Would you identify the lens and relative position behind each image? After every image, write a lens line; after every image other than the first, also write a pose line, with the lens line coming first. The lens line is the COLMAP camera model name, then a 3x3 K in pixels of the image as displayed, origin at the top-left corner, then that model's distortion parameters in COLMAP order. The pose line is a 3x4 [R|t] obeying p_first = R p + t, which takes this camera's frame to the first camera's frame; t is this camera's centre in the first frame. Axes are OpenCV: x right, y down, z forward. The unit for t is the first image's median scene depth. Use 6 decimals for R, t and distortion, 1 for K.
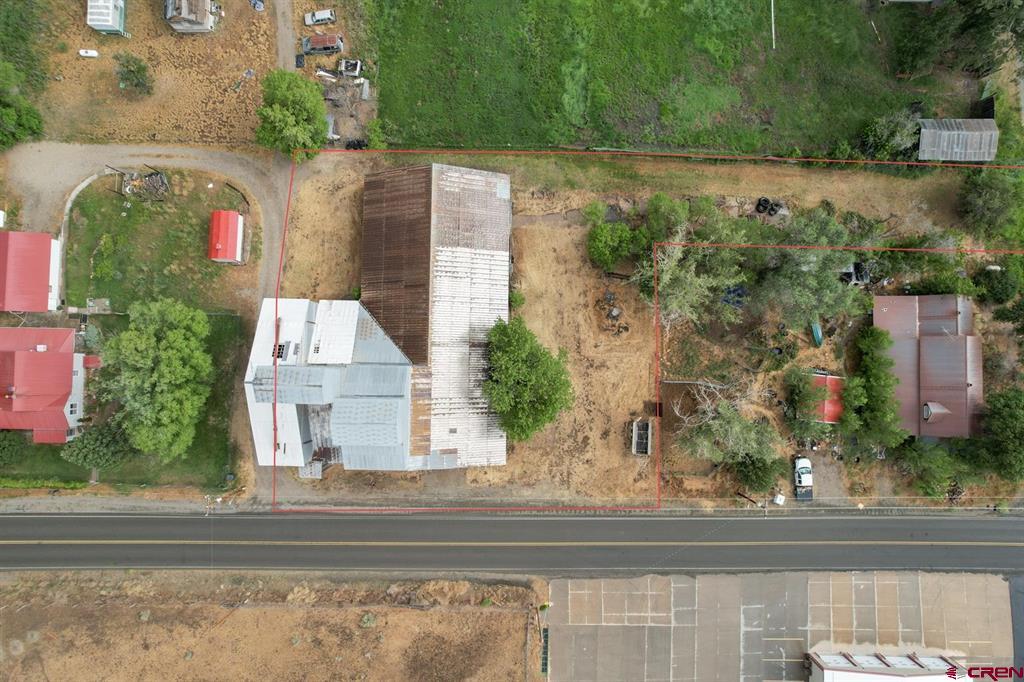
lens RADIAL K [[654.5, 0, 512.0], [0, 654.5, 341.0], [0, 0, 1]] dist [-0.085151, 0.077085]
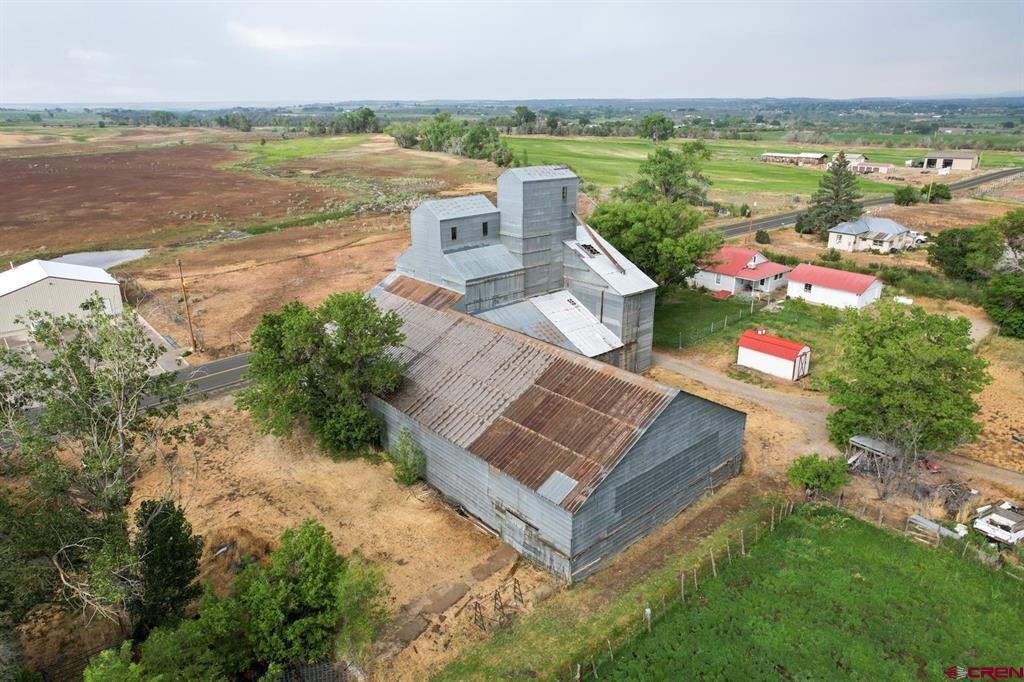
lens RADIAL K [[654.5, 0, 512.0], [0, 654.5, 341.0], [0, 0, 1]] dist [-0.085151, 0.077085]
pose [[-0.743330, 0.225532, -0.629758, 0.265532], [-0.668146, -0.204924, 0.715253, -0.496869], [0.032260, 0.952440, 0.303014, 0.735577]]
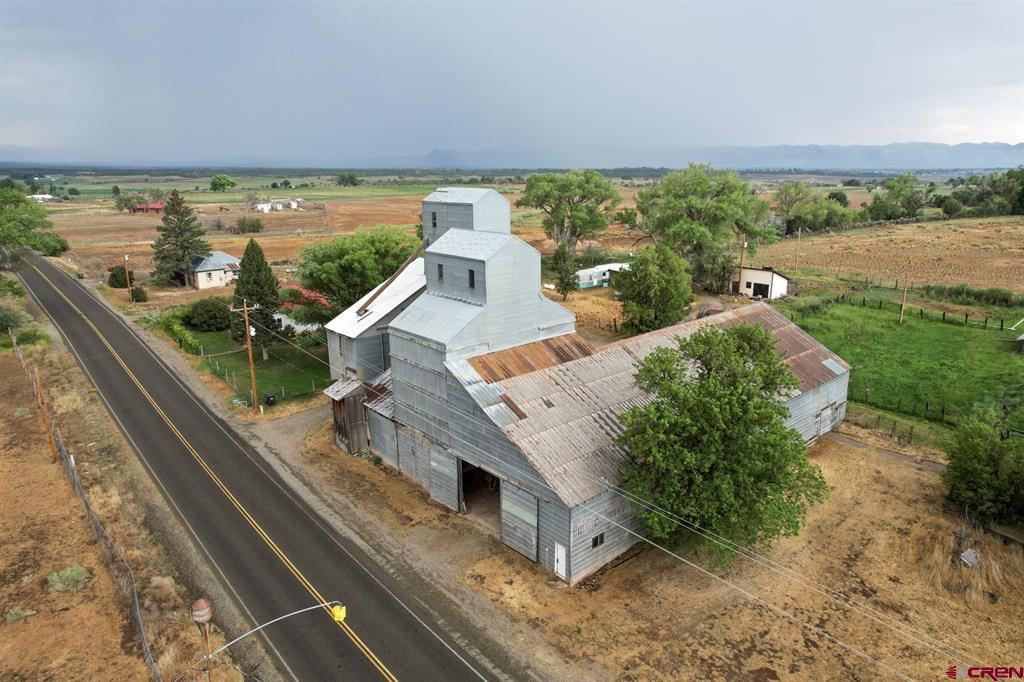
lens RADIAL K [[654.5, 0, 512.0], [0, 654.5, 341.0], [0, 0, 1]] dist [-0.085151, 0.077085]
pose [[0.664962, 0.189587, -0.722414, 0.242747], [-0.745902, 0.217979, -0.629377, 0.442354], [0.038149, 0.957362, 0.286361, 0.734778]]
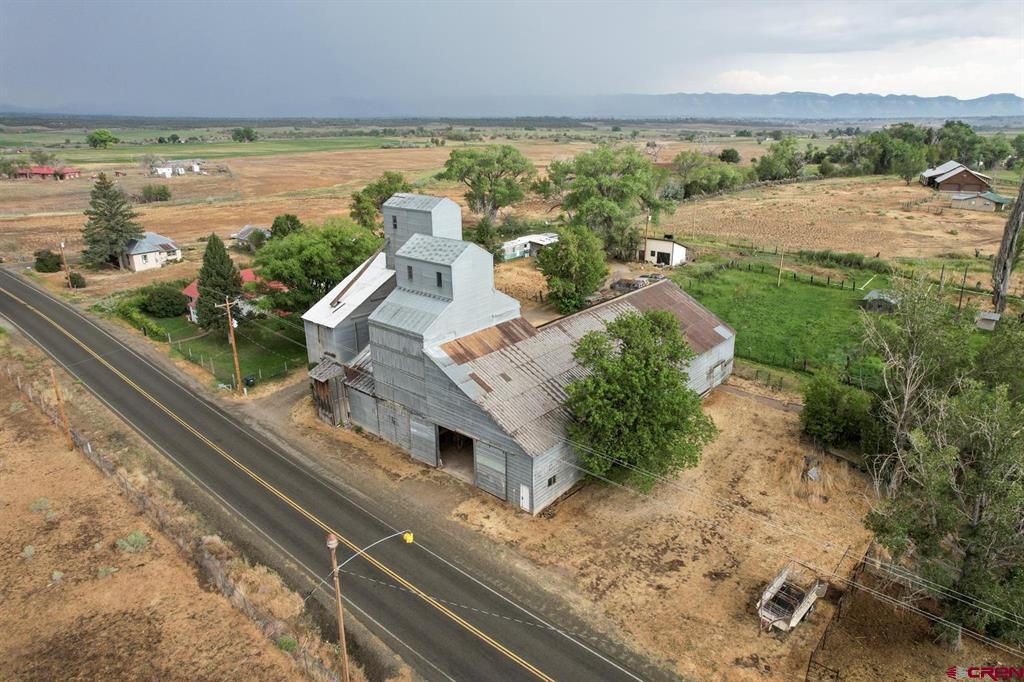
lens RADIAL K [[654.5, 0, 512.0], [0, 654.5, 341.0], [0, 0, 1]] dist [-0.085151, 0.077085]
pose [[0.766032, 0.209989, -0.607535, 0.290209], [-0.642071, 0.295032, -0.707603, 0.550334], [0.030653, 0.932127, 0.360832, 0.663963]]
